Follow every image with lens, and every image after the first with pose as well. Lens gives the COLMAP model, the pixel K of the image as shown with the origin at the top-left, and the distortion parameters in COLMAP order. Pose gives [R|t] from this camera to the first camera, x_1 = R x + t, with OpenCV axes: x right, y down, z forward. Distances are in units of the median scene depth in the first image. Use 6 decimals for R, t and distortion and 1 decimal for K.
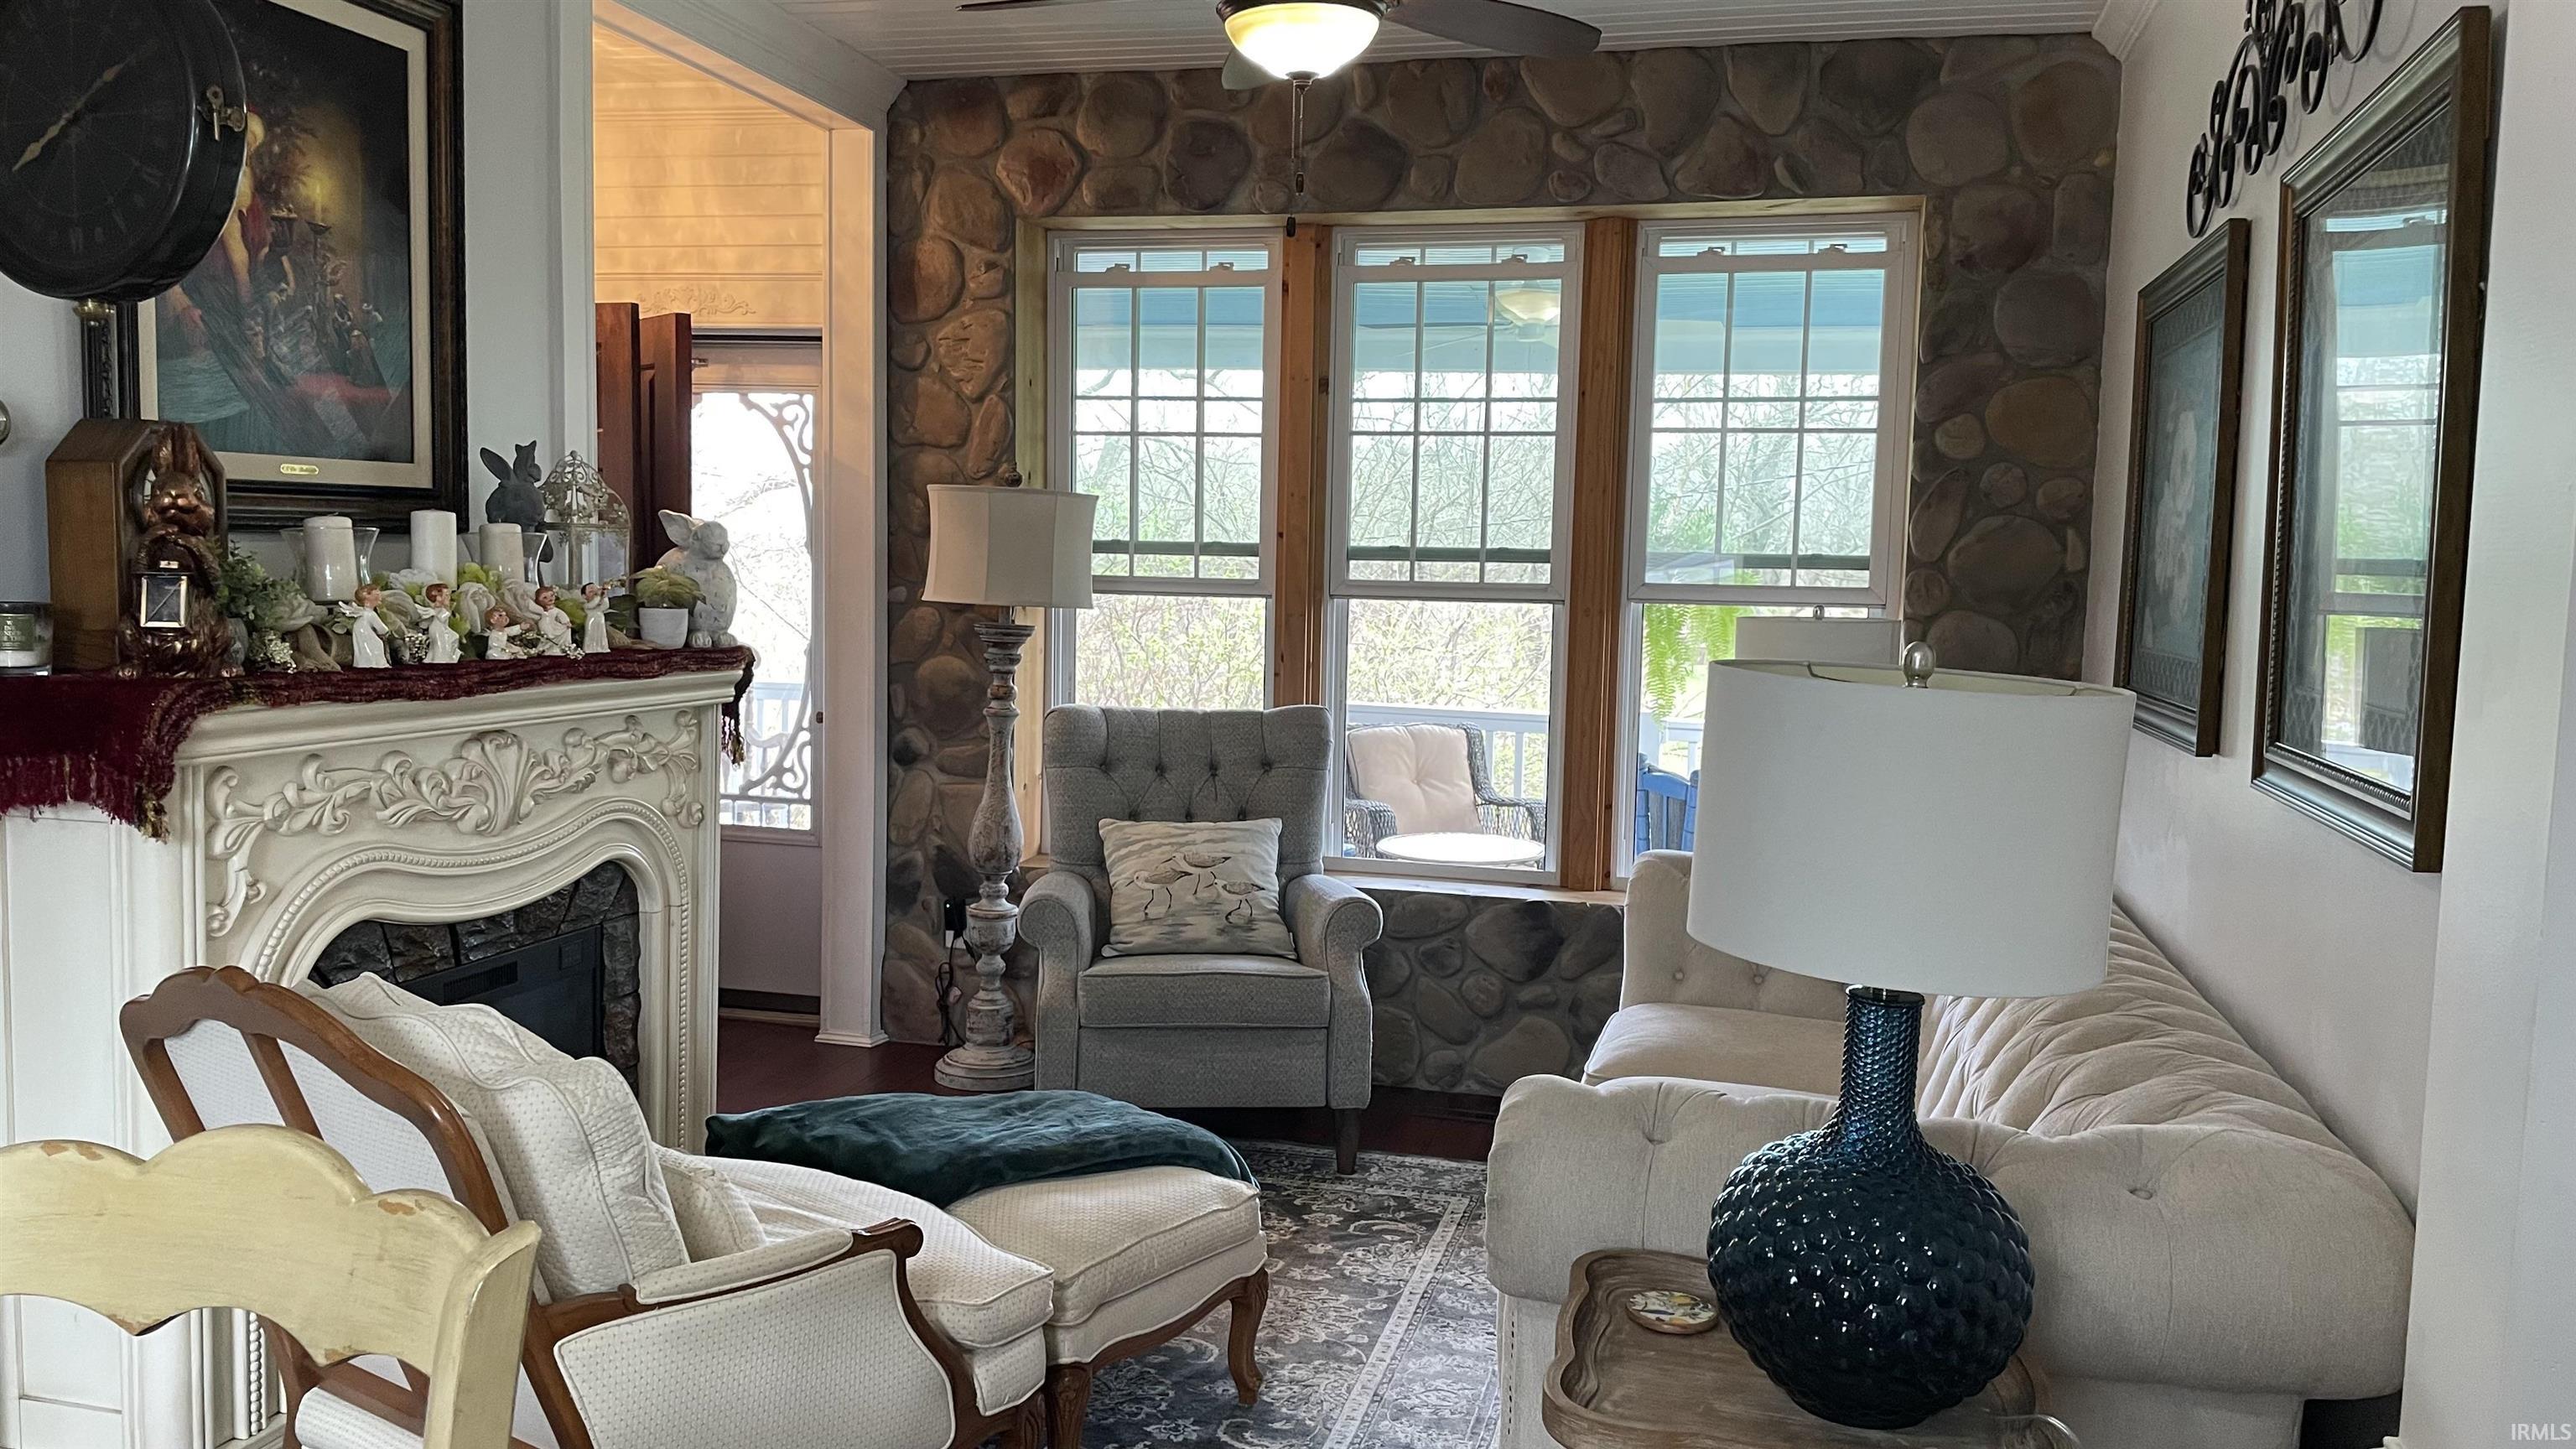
lens RADIAL K [[1946.1, 0, 1287.6], [0, 1946.1, 729.6], [0, 0, 1]] dist [0.094580, -0.122017]
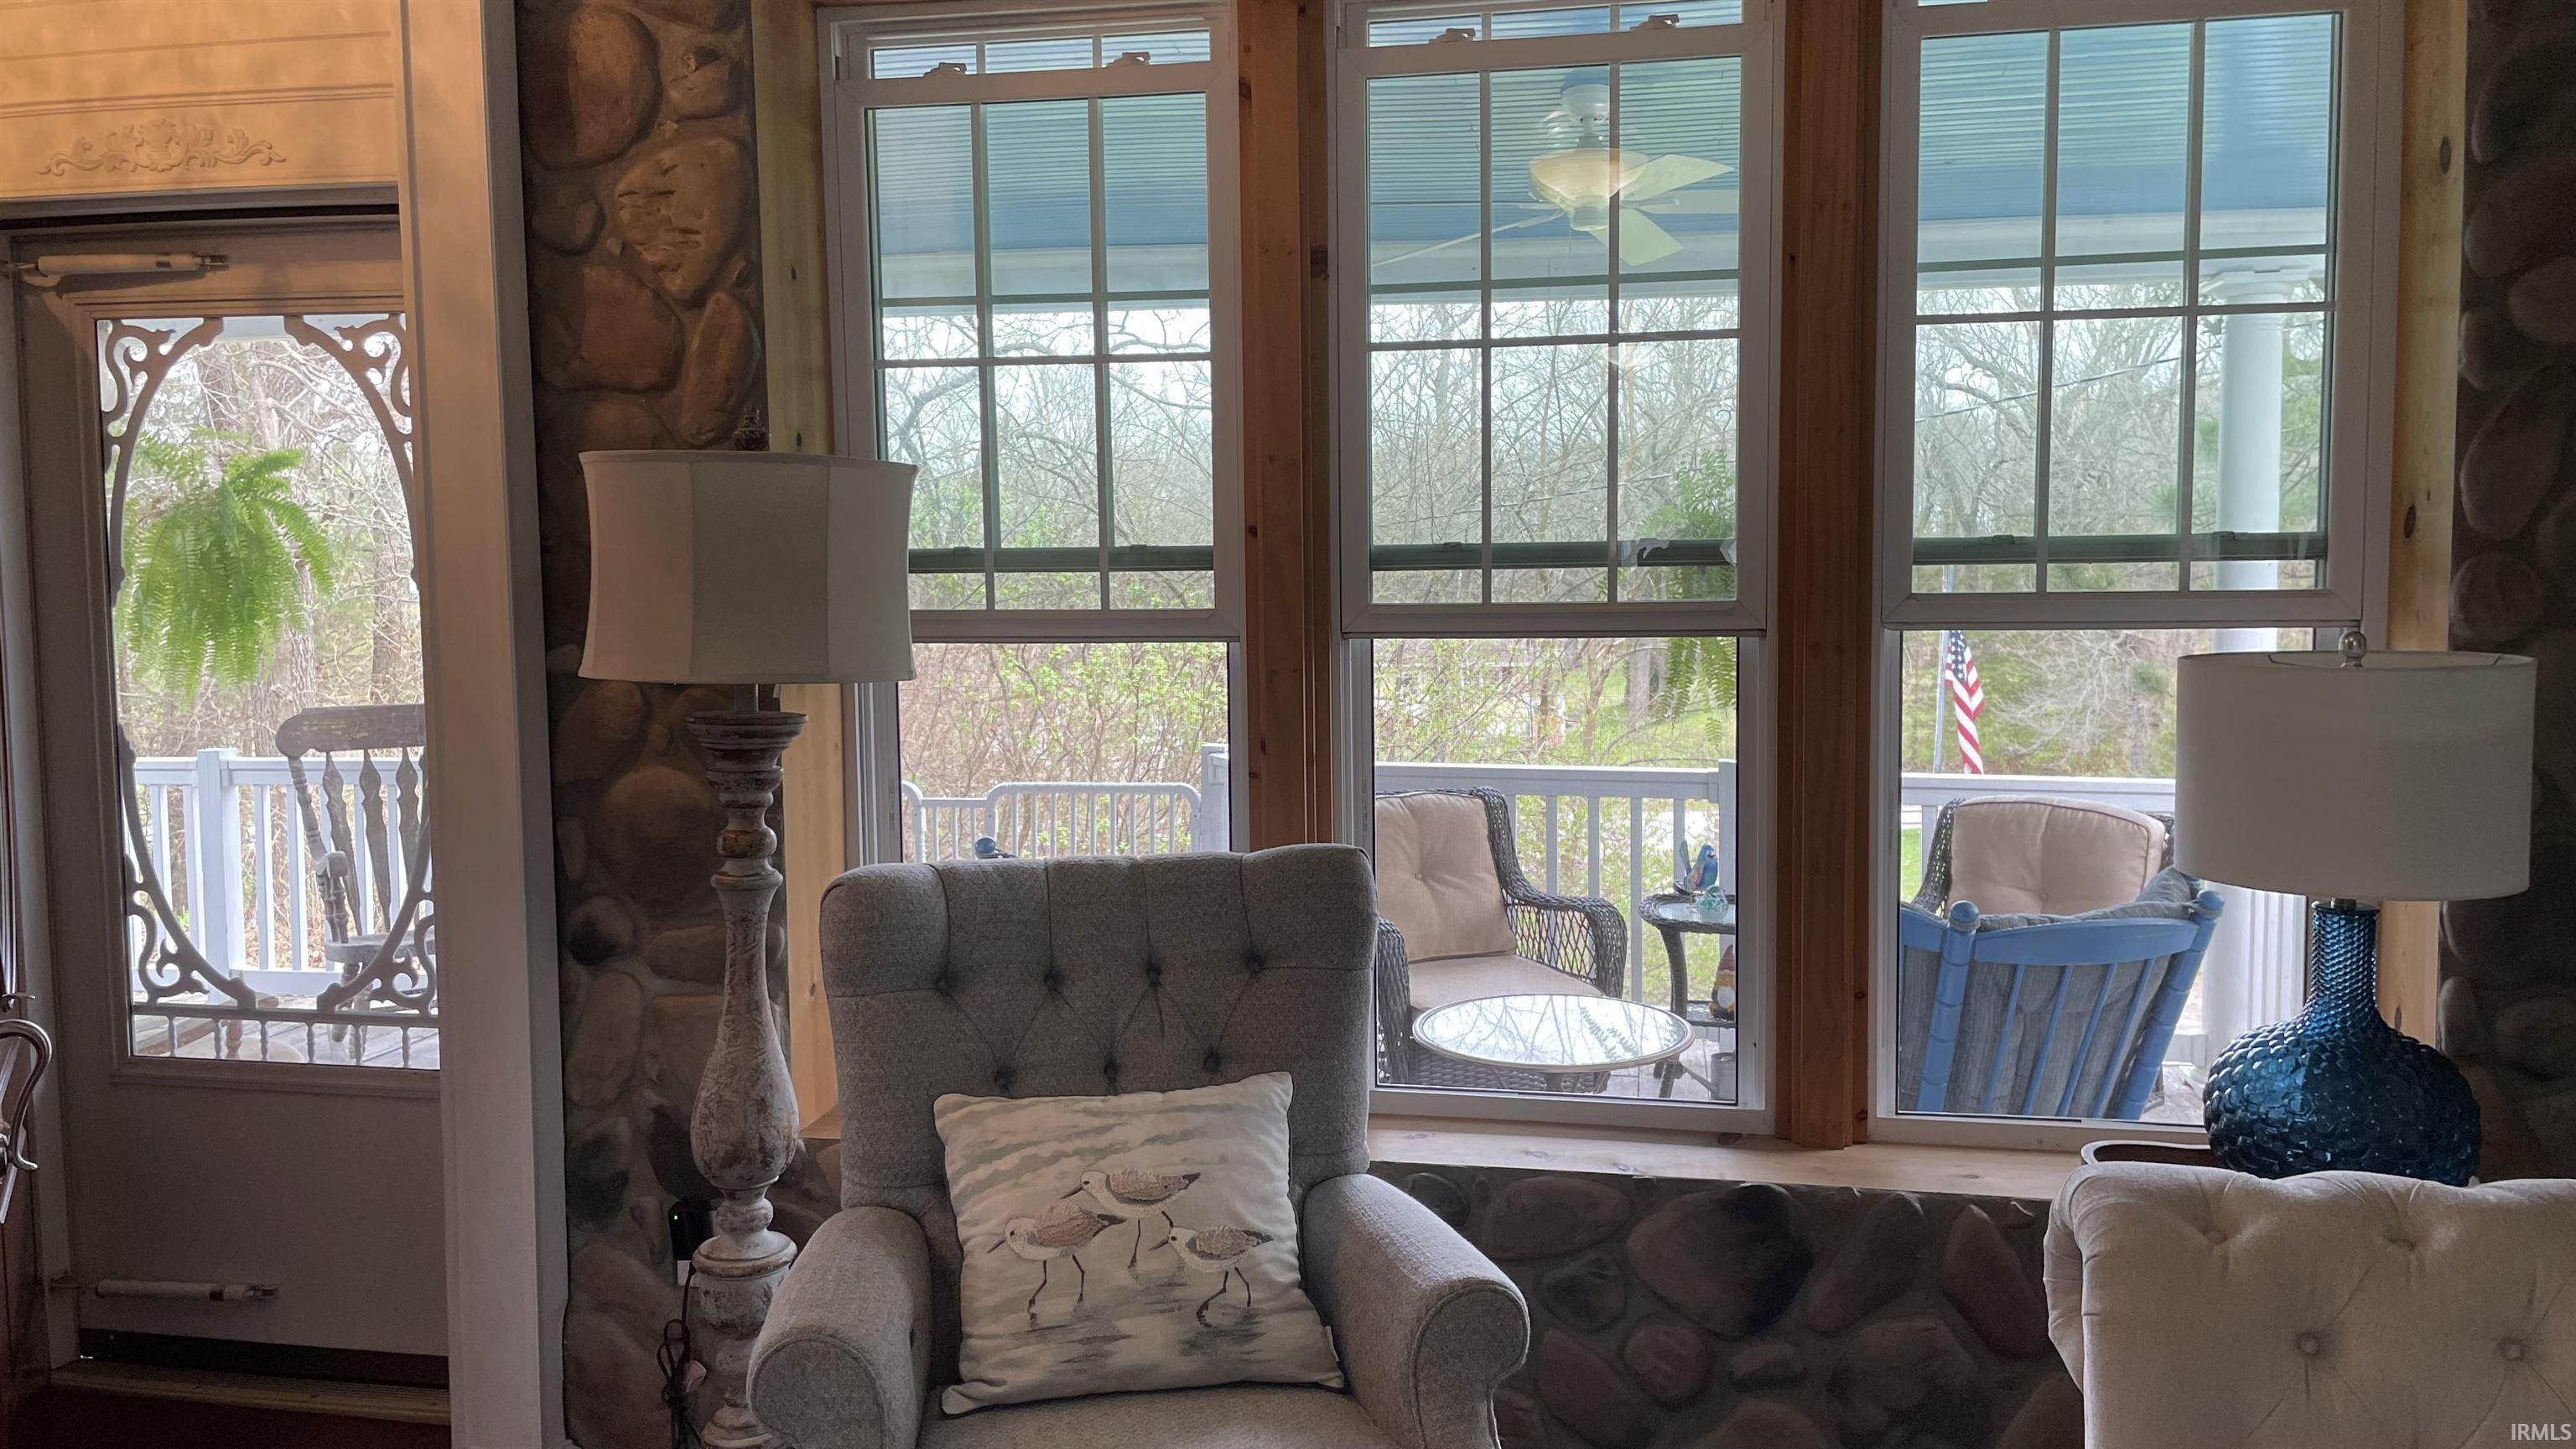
lens RADIAL K [[1946.1, 0, 1302.6], [0, 1946.1, 709.7], [0, 0, 1]] dist [0.094580, -0.122017]
pose [[0.997427, -0.038257, 0.060621, -0.025351], [0.038806, 0.999216, -0.007895, -0.042908], [-0.060271, 0.010227, 0.998130, 0.436776]]
